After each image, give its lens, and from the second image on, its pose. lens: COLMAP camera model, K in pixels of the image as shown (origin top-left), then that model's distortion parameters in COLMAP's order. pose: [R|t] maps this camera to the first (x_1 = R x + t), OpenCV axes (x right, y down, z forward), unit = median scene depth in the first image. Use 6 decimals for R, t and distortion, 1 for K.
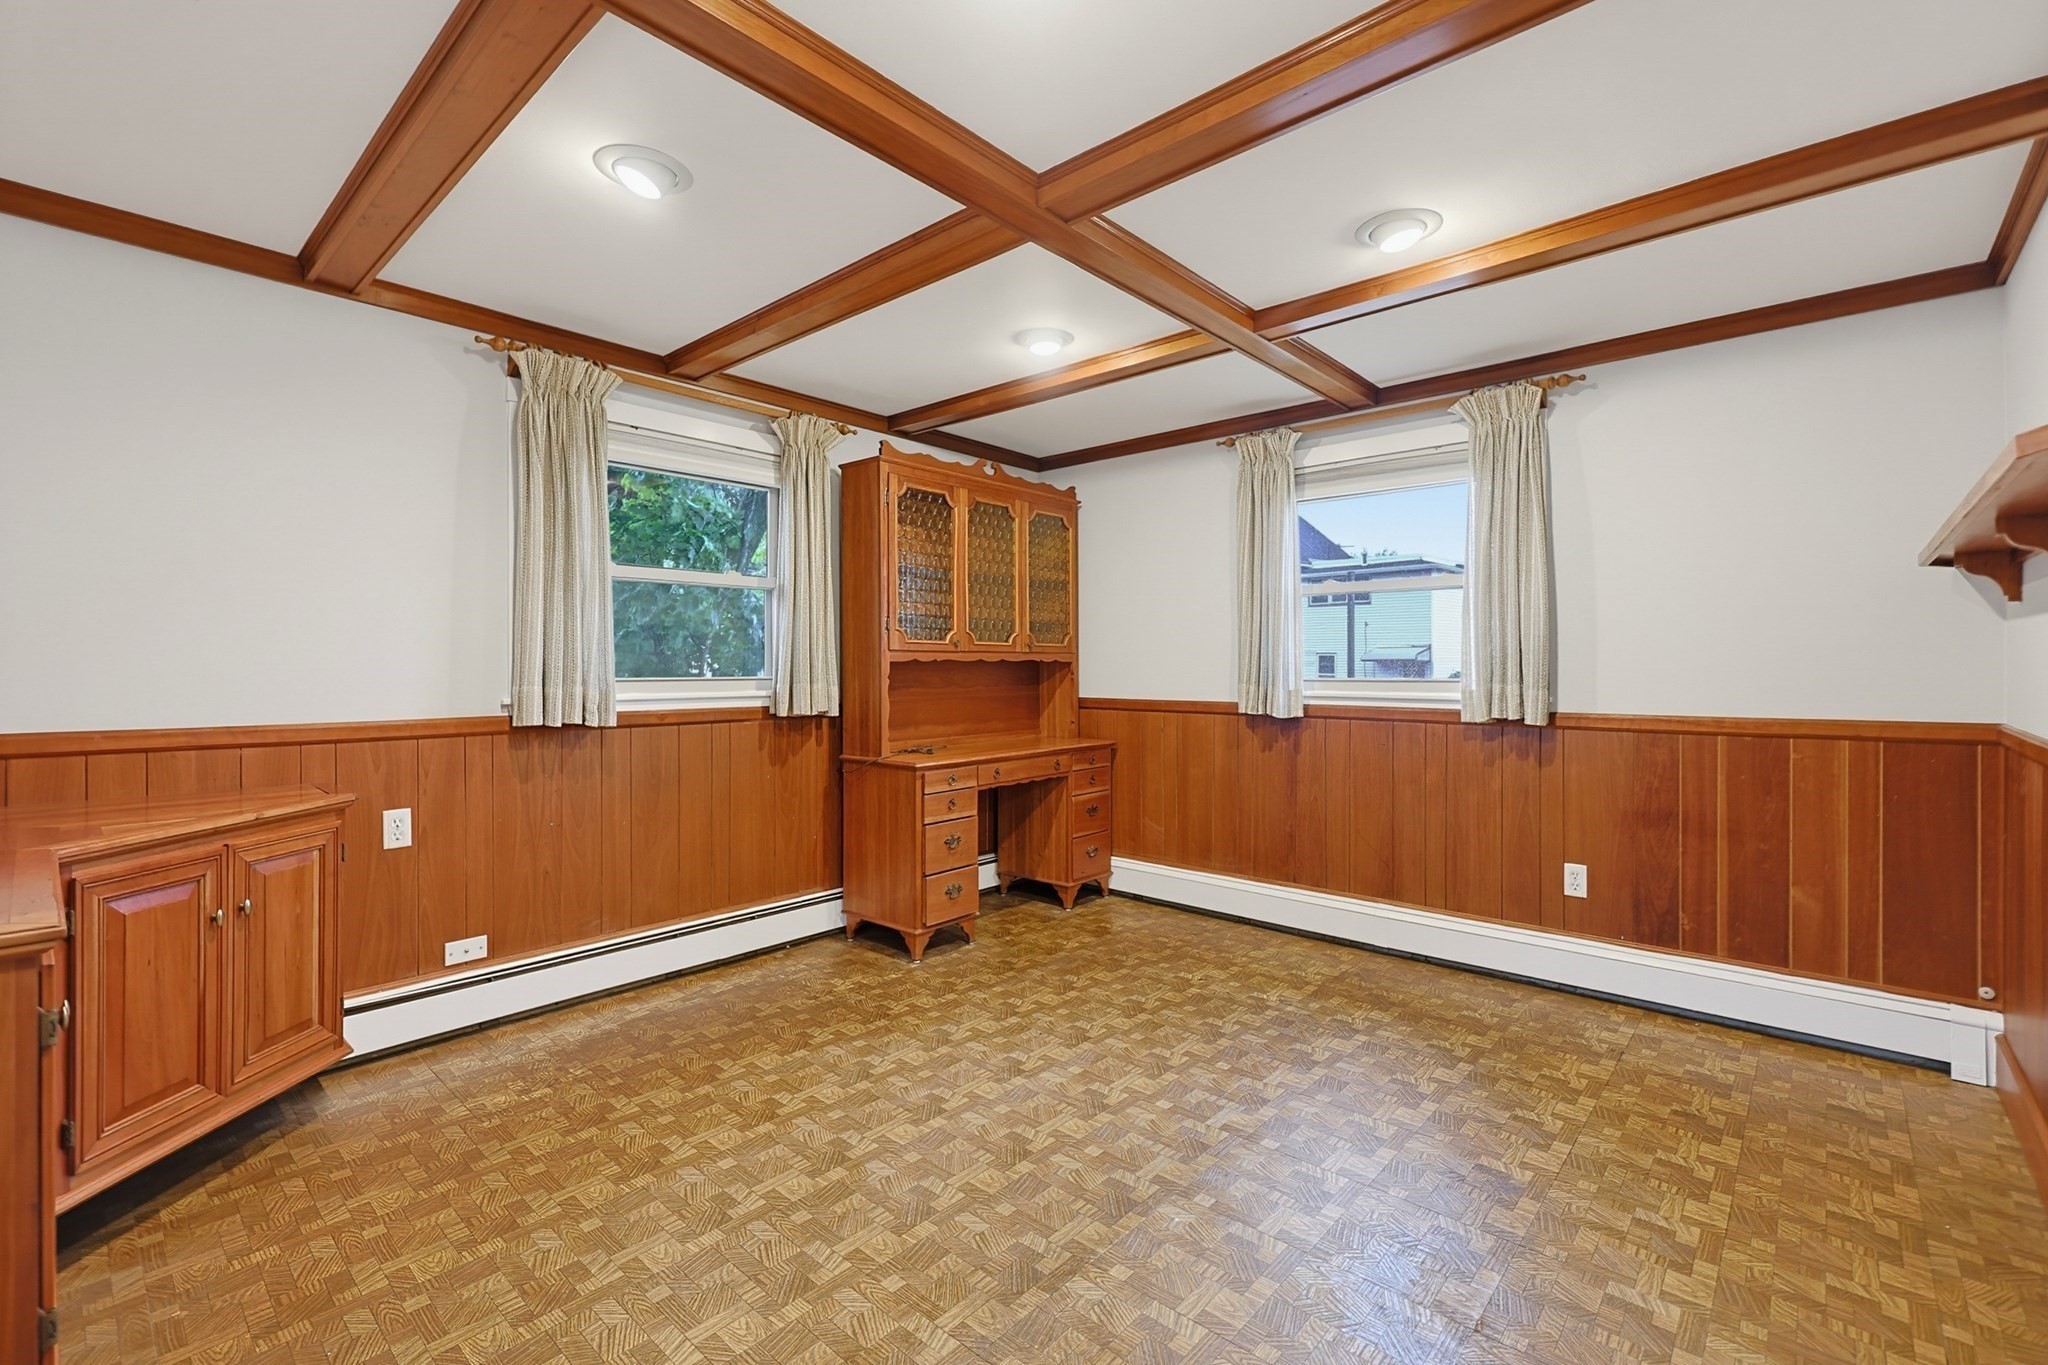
lens RADIAL K [[889.1, 0, 1044.9], [0, 889.1, 680.8], [0, 0, 1]] dist [0.003501, -0.000357]
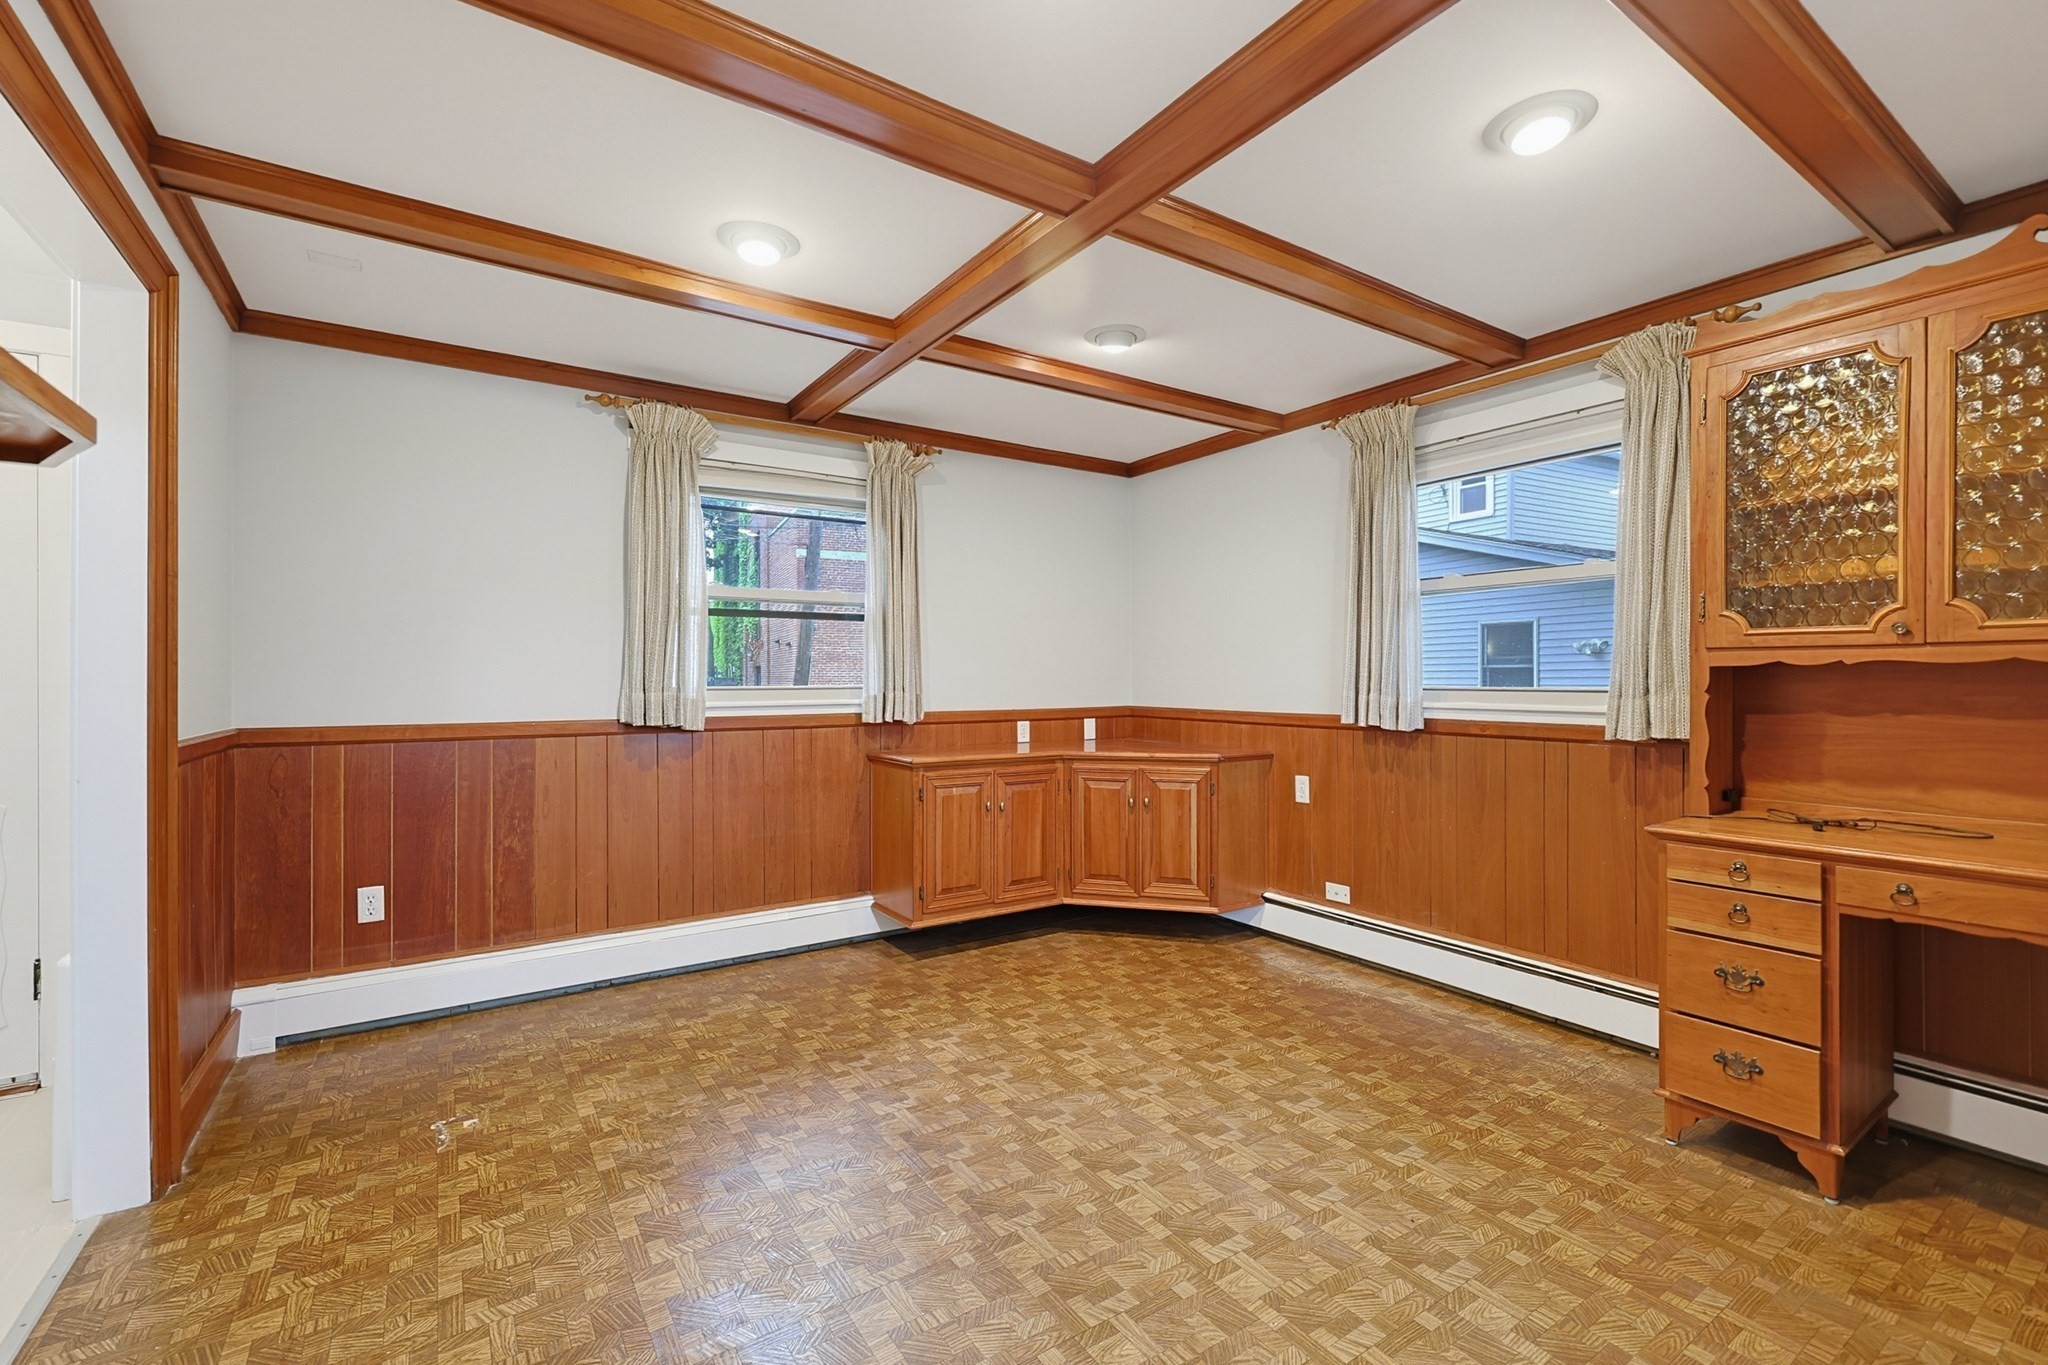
lens RADIAL K [[889.1, 0, 1044.9], [0, 889.1, 680.8], [0, 0, 1]] dist [0.003501, -0.000357]
pose [[-0.250525, 0.001895, -0.968108, 0.789461], [-0.014945, 0.999871, 0.005824, -0.011329], [0.967995, 0.015928, -0.250465, 0.987600]]
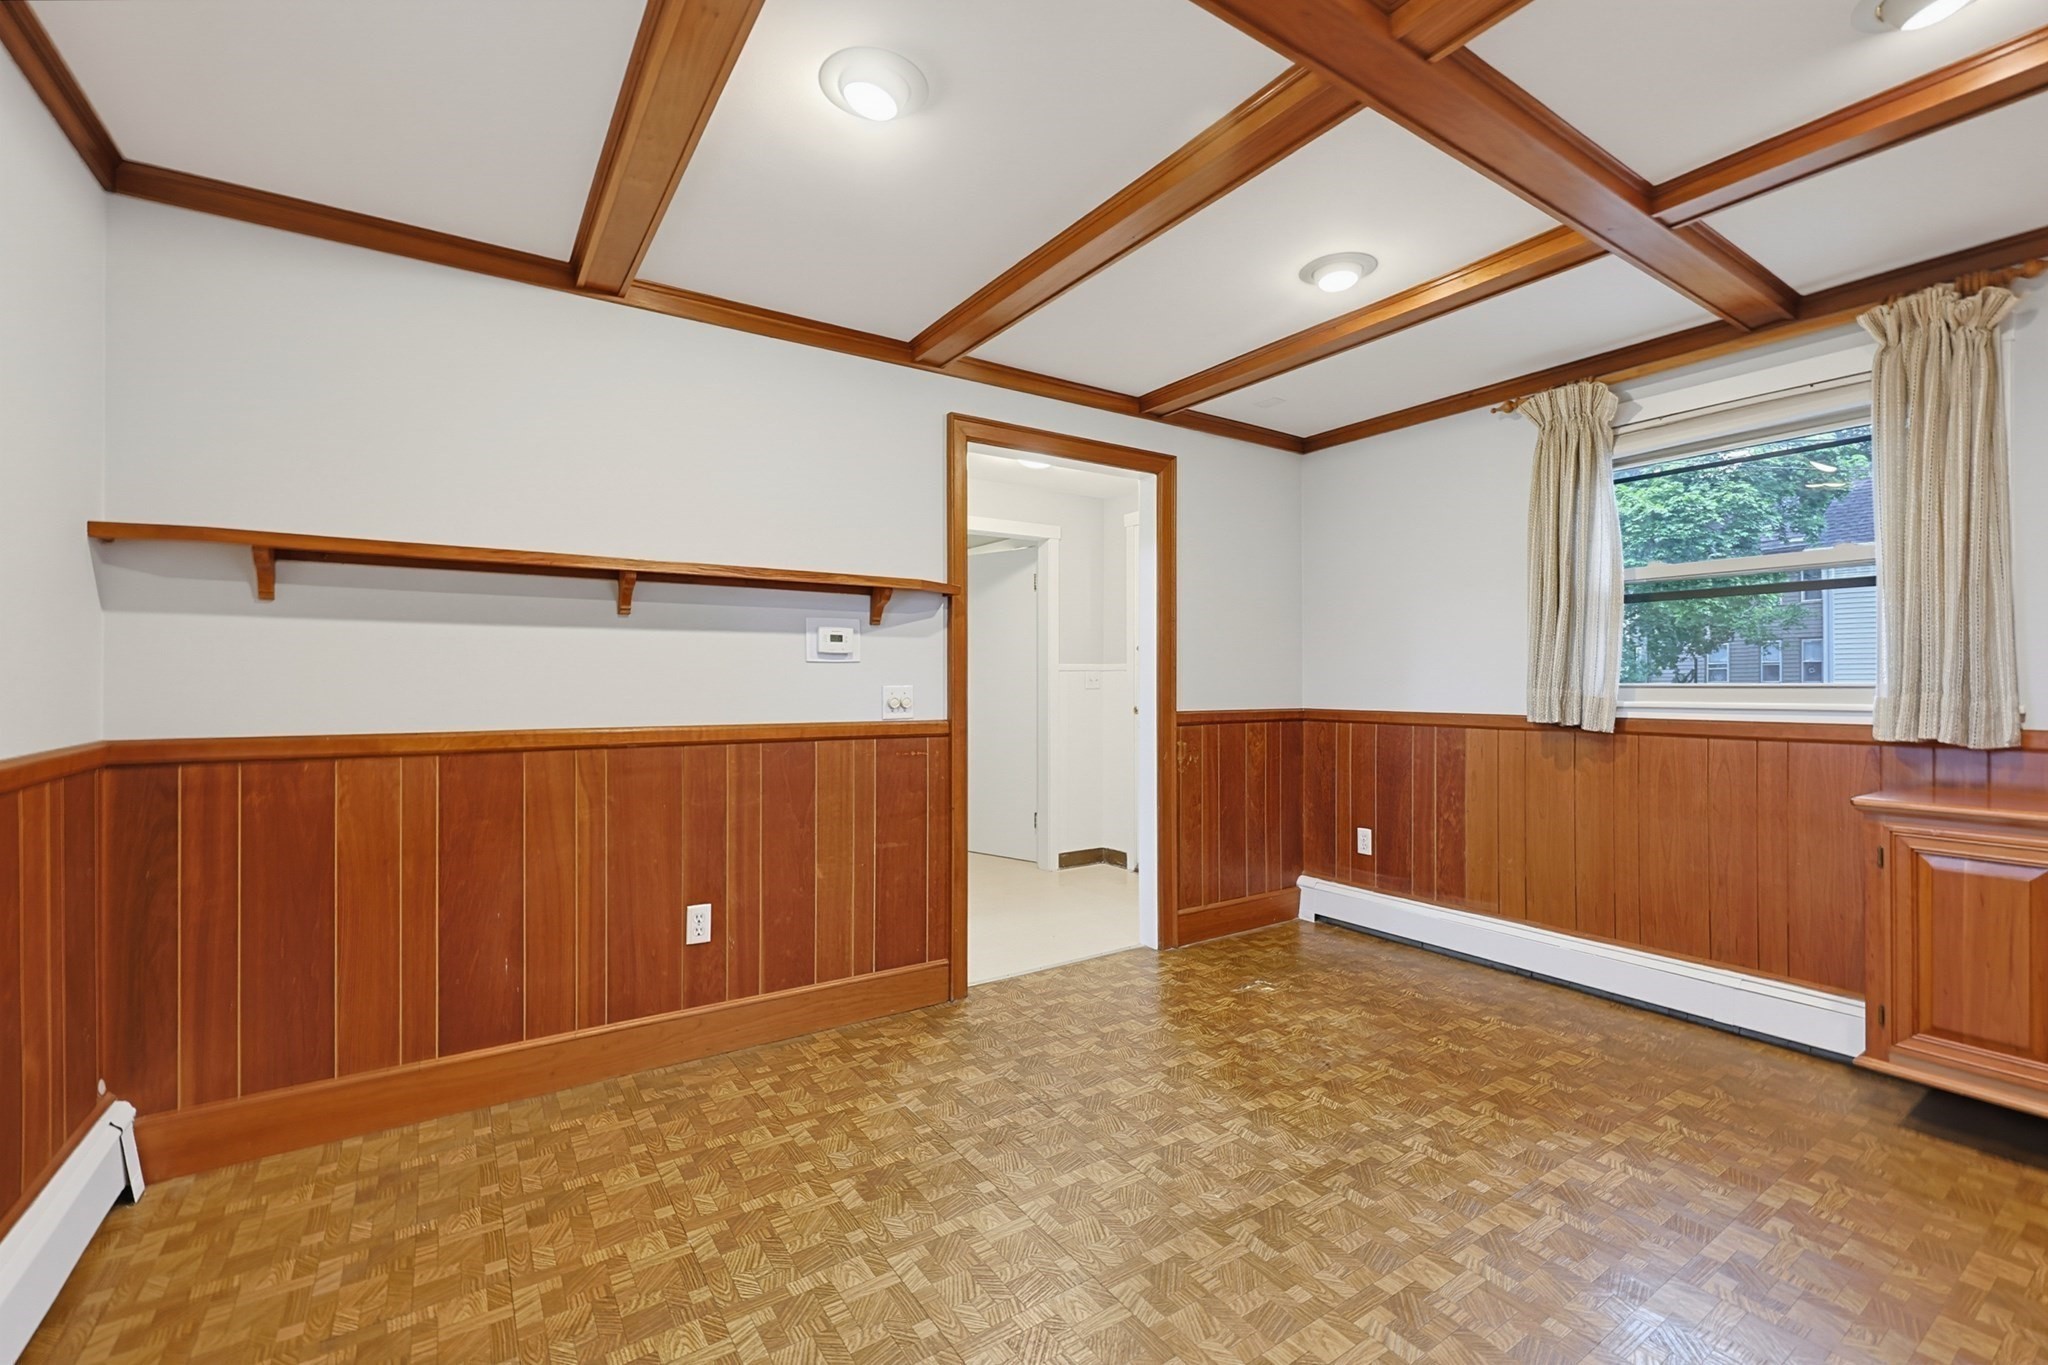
lens RADIAL K [[871.2, 0, 1024.0], [0, 871.2, 682.5], [0, 0, 1]] dist [0.000544, -0.000112]
pose [[-0.965372, 0.000606, 0.260877, 0.073999], [0.005447, 0.999826, 0.017836, -0.013606], [-0.260821, 0.018639, -0.965207, 1.494722]]
